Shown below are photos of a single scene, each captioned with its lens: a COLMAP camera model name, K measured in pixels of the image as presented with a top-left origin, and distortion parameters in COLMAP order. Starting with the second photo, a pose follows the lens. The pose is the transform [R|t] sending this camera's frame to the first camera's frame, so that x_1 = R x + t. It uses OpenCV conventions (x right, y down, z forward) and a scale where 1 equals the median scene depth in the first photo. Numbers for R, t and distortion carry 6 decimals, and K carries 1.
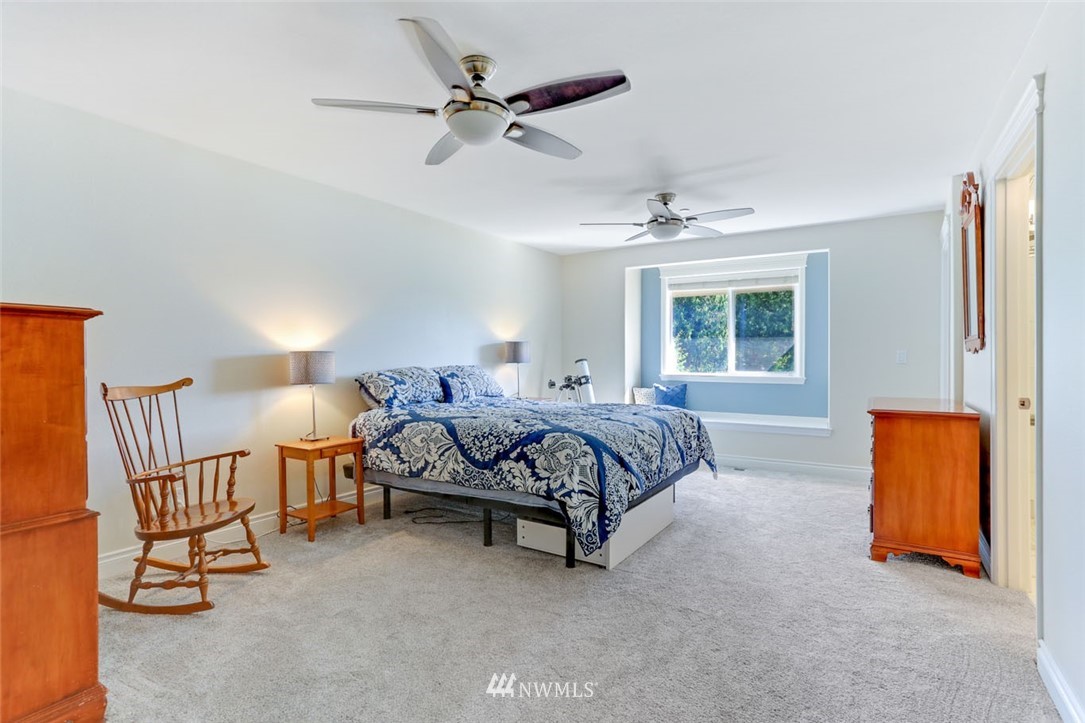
lens RADIAL K [[545.4, 0, 540.4], [0, 545.4, 359.5], [0, 0, 1]] dist [-0.003384, -0.000042]
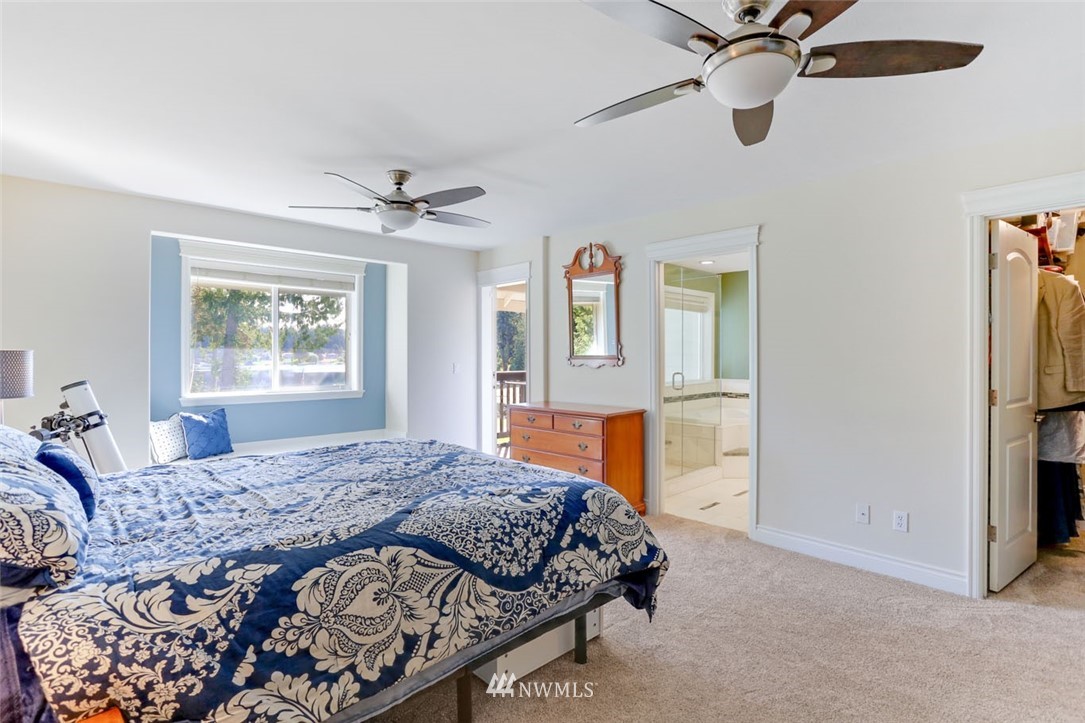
lens RADIAL K [[532.5, 0, 540.5], [0, 532.5, 357.0], [0, 0, 1]] dist [-0.014229, 0.000339]
pose [[0.211261, -0.004603, 0.977419, -0.626150], [0.004746, 0.999982, 0.003683, -0.045641], [-0.977418, 0.003861, 0.211280, 0.822189]]
